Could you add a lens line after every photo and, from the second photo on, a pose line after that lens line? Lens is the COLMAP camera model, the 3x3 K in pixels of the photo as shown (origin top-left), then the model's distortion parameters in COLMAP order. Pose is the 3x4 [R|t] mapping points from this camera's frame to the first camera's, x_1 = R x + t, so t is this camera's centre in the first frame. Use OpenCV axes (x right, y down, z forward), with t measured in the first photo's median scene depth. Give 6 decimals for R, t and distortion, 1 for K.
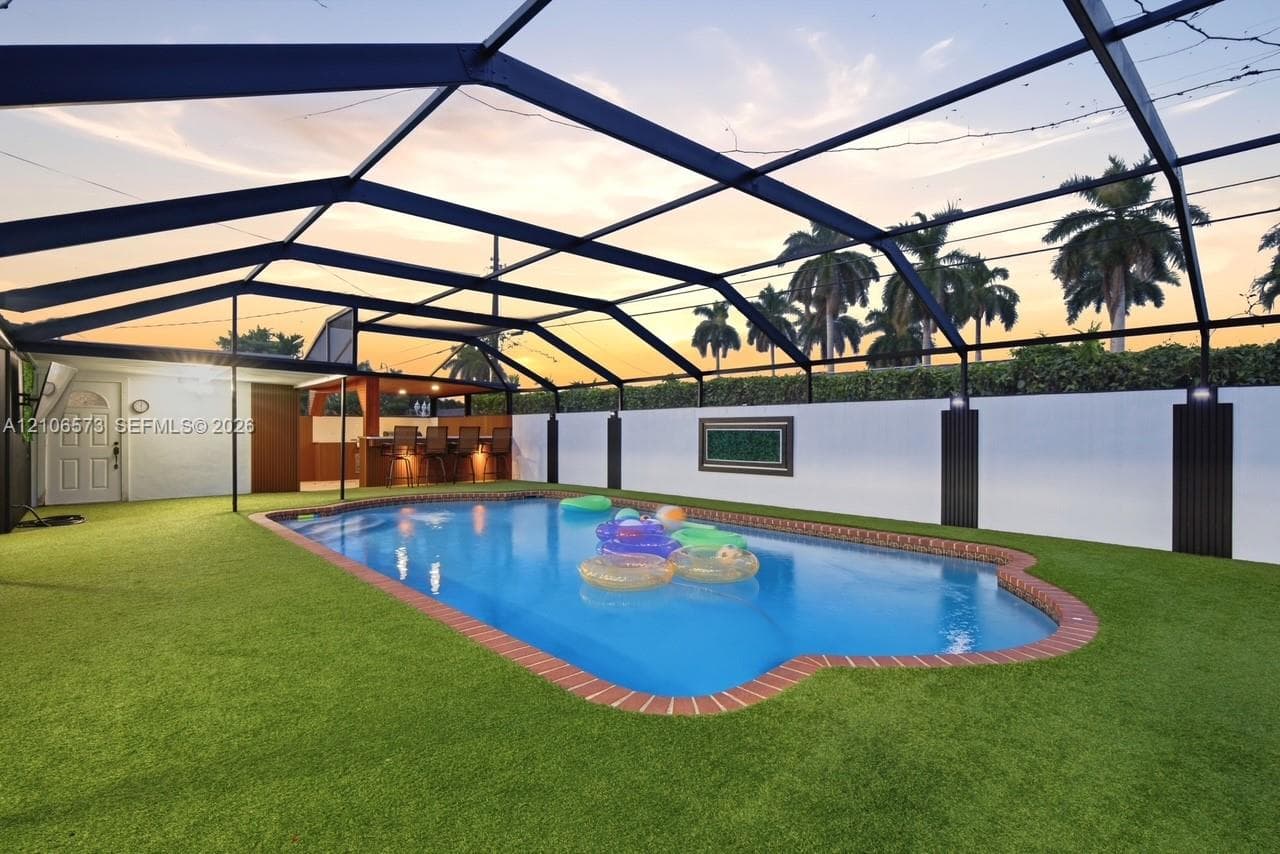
lens RADIAL K [[616.9, 0, 633.1], [0, 616.9, 432.5], [0, 0, 1]] dist [0.014844, -0.000049]
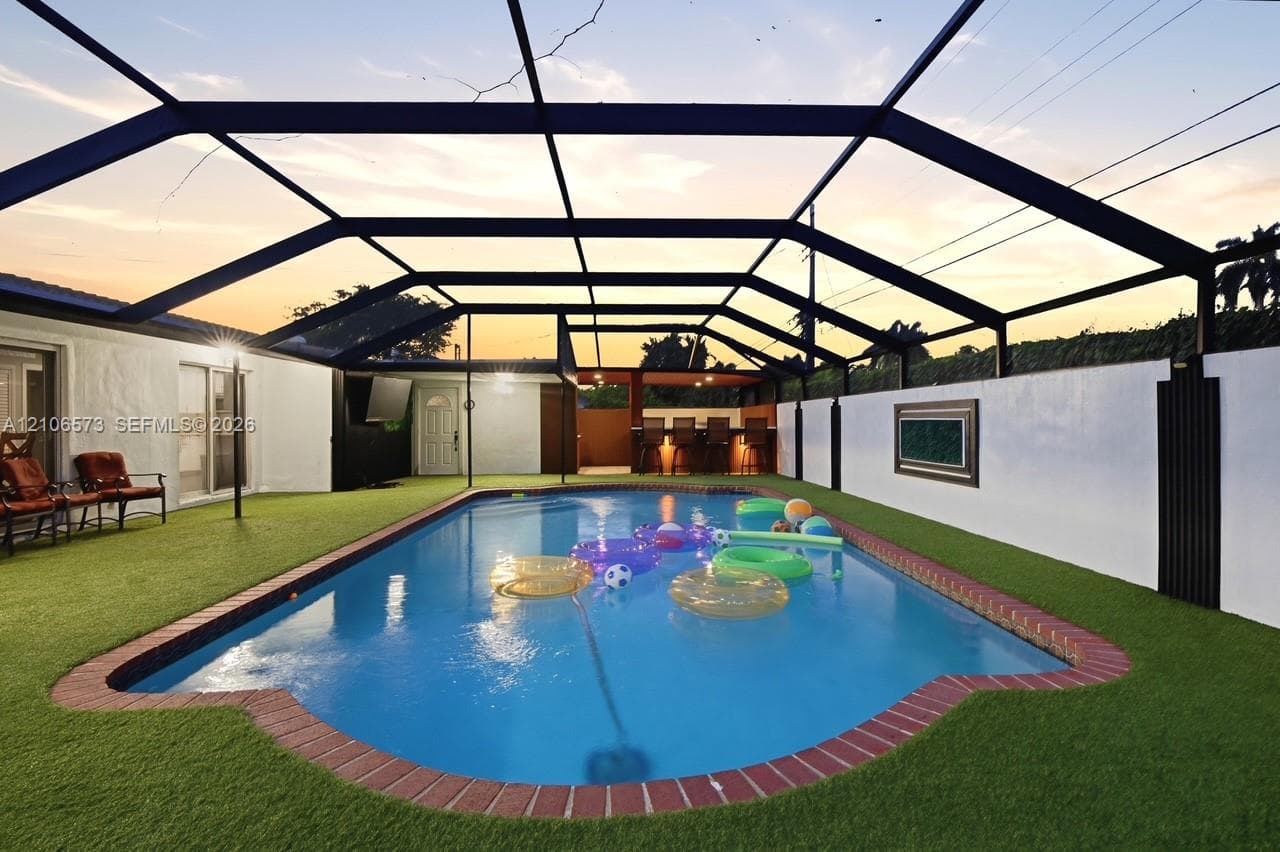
lens RADIAL K [[616.9, 0, 635.4], [0, 616.9, 428.3], [0, 0, 1]] dist [0.014844, -0.000049]
pose [[0.764094, 0.001092, -0.645104, 0.355379], [0.006012, 0.999943, 0.008813, -0.001414], [0.645077, -0.010613, 0.764044, 0.209420]]
